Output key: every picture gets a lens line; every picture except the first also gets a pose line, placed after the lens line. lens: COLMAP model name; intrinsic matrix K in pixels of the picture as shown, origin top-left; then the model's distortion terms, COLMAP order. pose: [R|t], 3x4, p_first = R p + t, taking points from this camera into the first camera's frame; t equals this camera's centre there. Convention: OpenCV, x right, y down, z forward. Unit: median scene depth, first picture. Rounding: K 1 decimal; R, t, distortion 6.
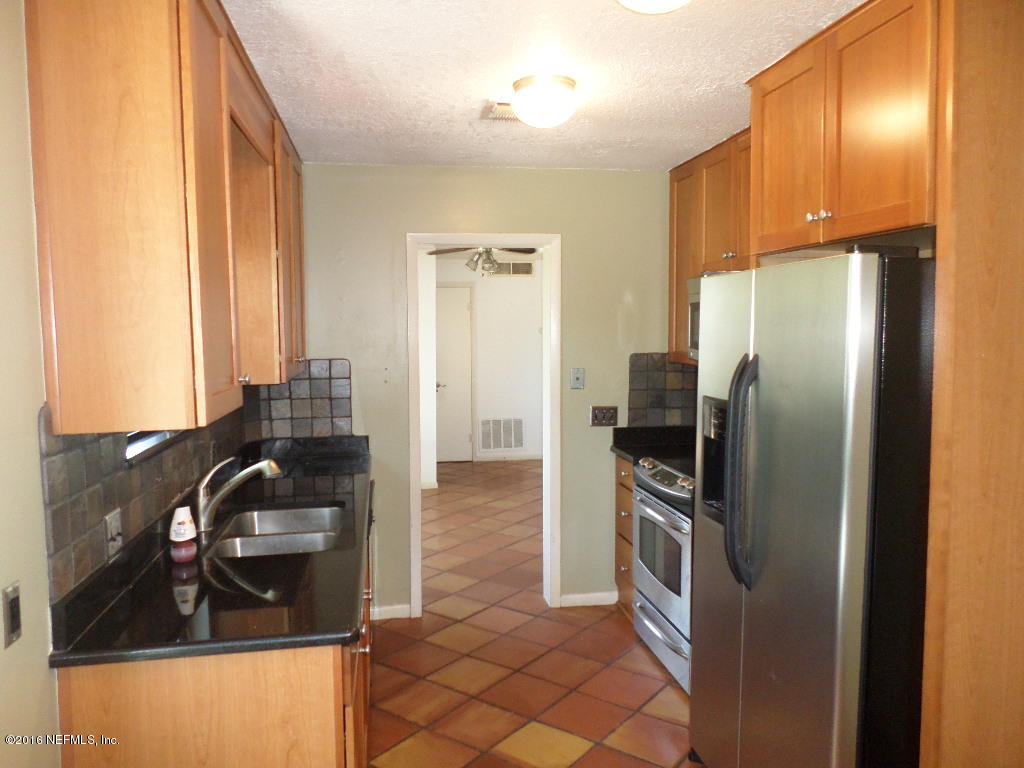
lens RADIAL K [[775.9, 0, 512.0], [0, 775.9, 384.0], [0, 0, 1]] dist [-0.023788, -0.007356]
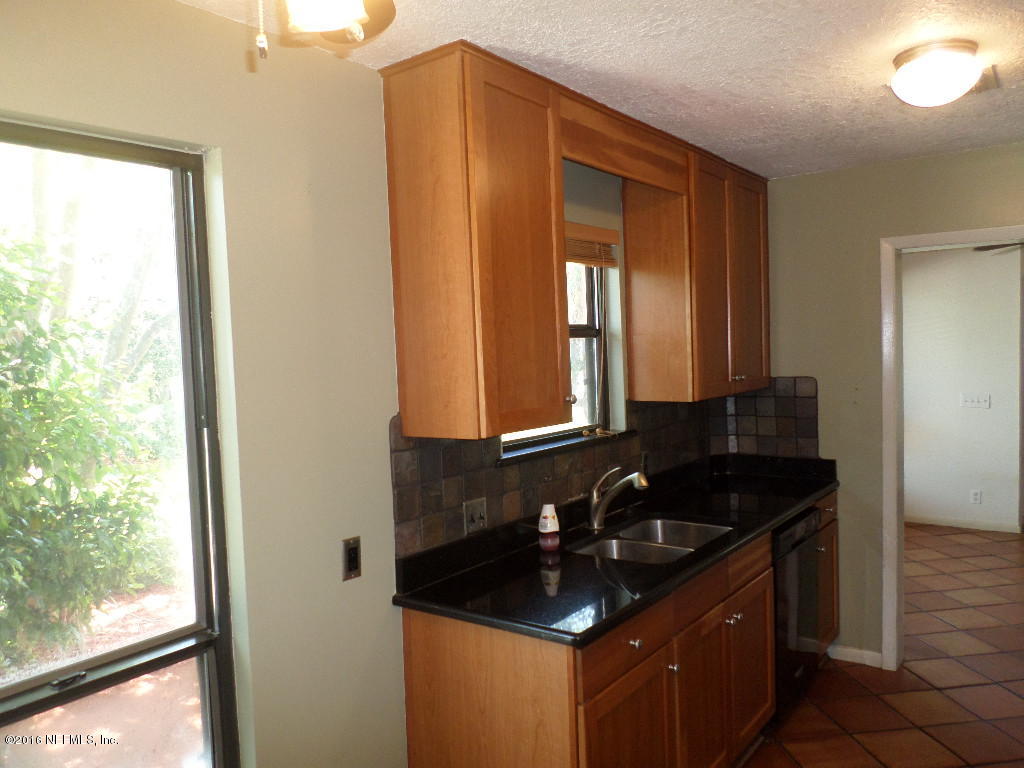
lens RADIAL K [[779.4, 0, 512.0], [0, 779.4, 384.0], [0, 0, 1]] dist [-0.002813, -0.007800]
pose [[0.691765, 0.023726, -0.721733, 0.349342], [-0.031199, 0.999509, 0.002954, -0.023867], [0.721449, 0.020474, 0.692165, 0.111795]]
